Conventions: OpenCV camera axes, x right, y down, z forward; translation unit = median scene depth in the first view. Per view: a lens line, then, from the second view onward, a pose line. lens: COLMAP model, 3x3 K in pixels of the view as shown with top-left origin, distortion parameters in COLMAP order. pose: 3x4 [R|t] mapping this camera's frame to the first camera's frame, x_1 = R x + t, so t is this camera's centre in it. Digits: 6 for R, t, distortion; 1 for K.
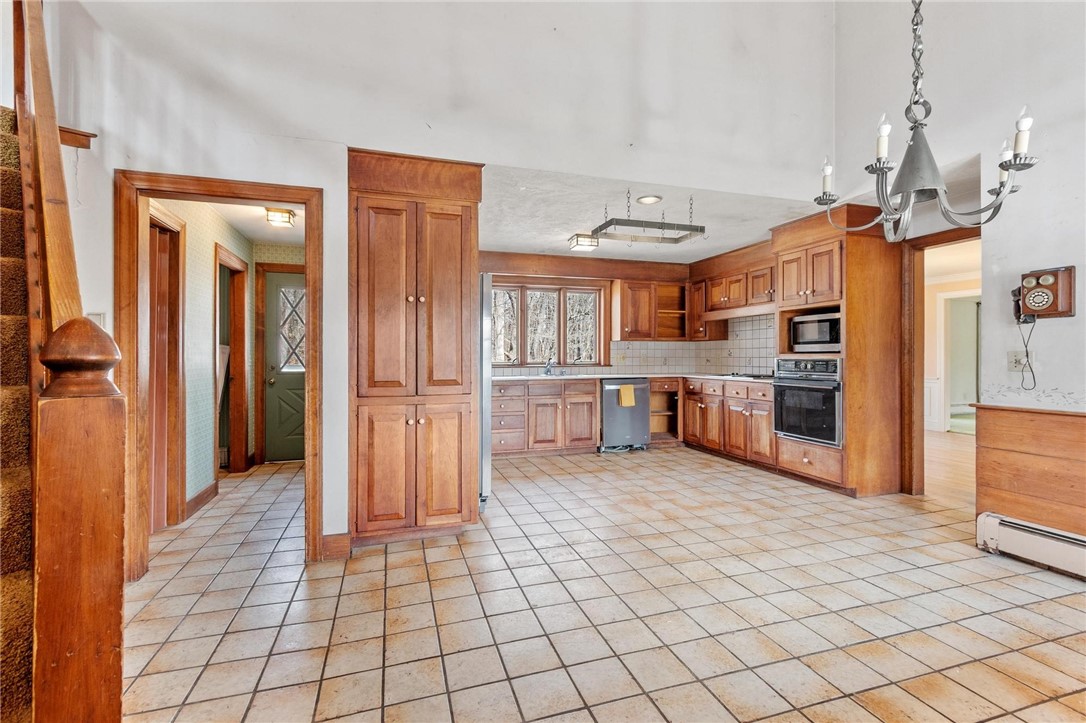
lens RADIAL K [[475.7, 0, 541.1], [0, 475.7, 356.0], [0, 0, 1]] dist [0.001035, 0.000321]
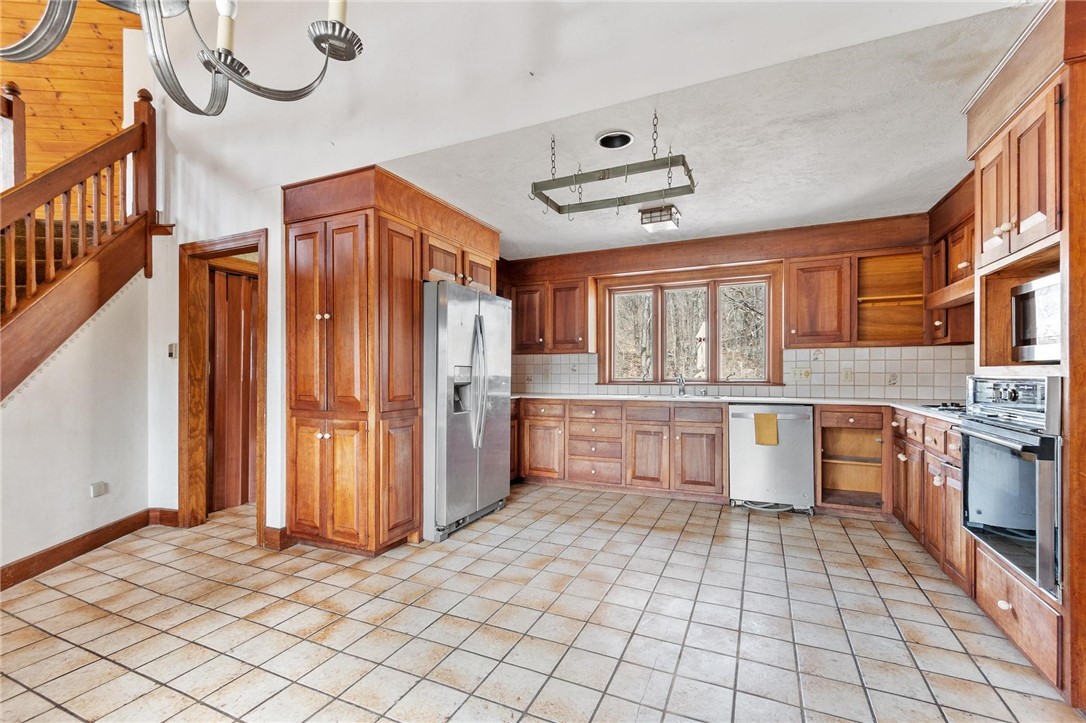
lens RADIAL K [[475.7, 0, 543.5], [0, 475.7, 371.5], [0, 0, 1]] dist [0.001035, 0.000321]
pose [[0.744869, -0.000148, -0.667210, 0.413080], [0.001751, 0.999997, 0.001734, -0.000955], [0.667208, -0.002460, 0.744867, 0.294584]]
